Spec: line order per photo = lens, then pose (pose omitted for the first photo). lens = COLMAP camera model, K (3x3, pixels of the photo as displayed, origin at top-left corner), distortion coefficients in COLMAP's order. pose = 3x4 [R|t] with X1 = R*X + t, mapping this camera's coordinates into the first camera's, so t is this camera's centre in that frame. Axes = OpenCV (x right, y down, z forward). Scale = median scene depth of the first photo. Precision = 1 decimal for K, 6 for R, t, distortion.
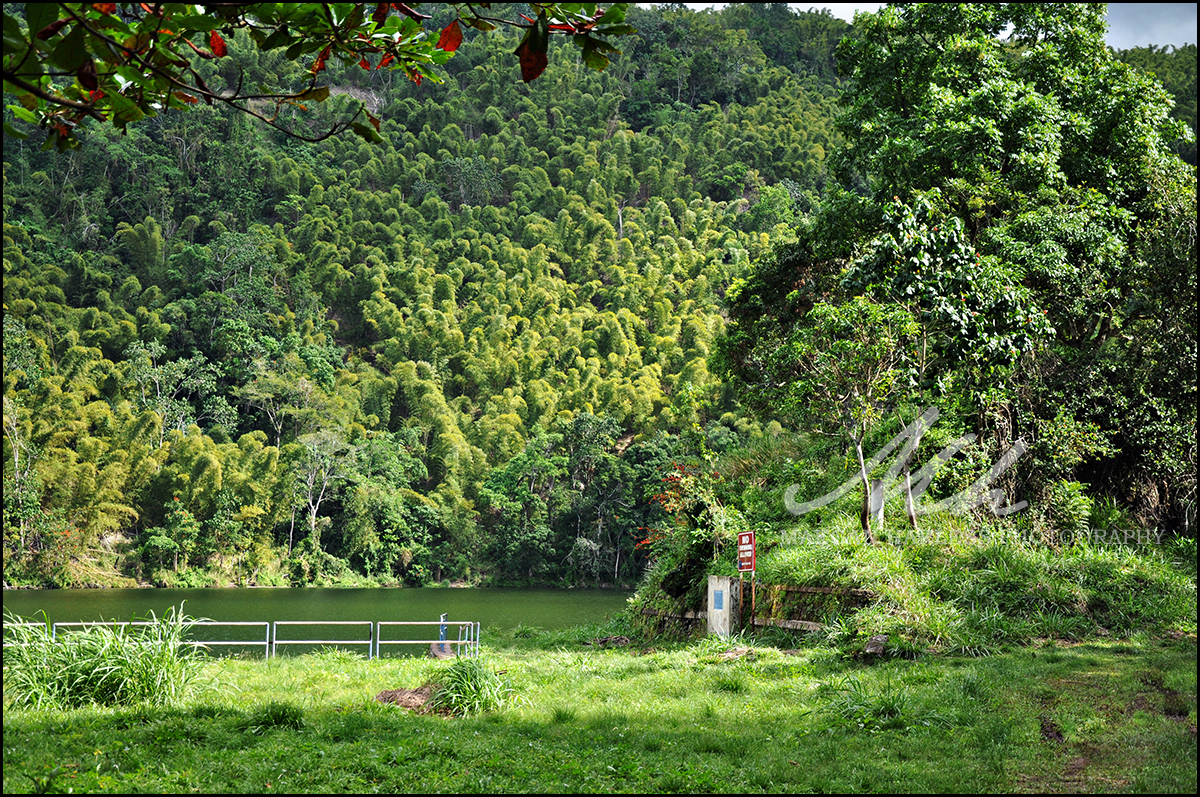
lens RADIAL K [[2098.2, 0, 600.0], [0, 2098.2, 398.5], [0, 0, 1]] dist [-0.007159, 2.406888]
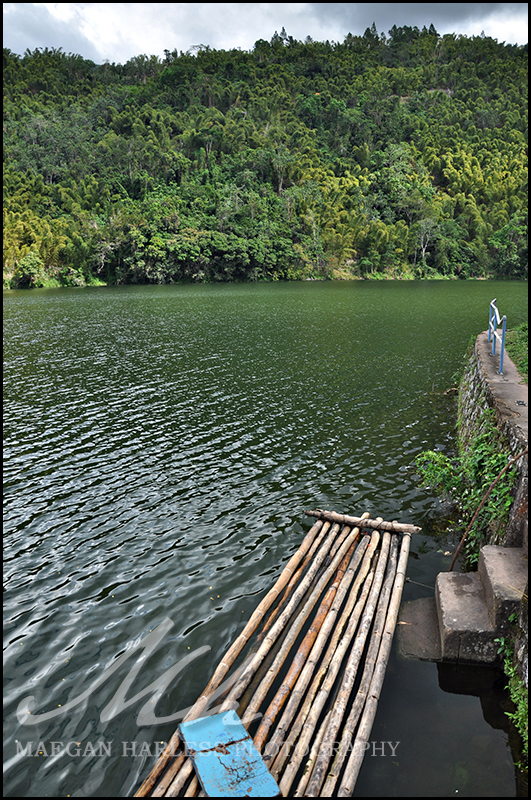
lens RADIAL K [[630.7, 0, 265.0], [0, 630.7, 420.9], [0, 0, 1]] dist [-0.161954, 0.138535]
pose [[0.926851, 0.064231, -0.369895, -0.020665], [0.052884, 0.953096, 0.298013, 0.015657], [0.371687, -0.295775, 0.879981, 0.179659]]
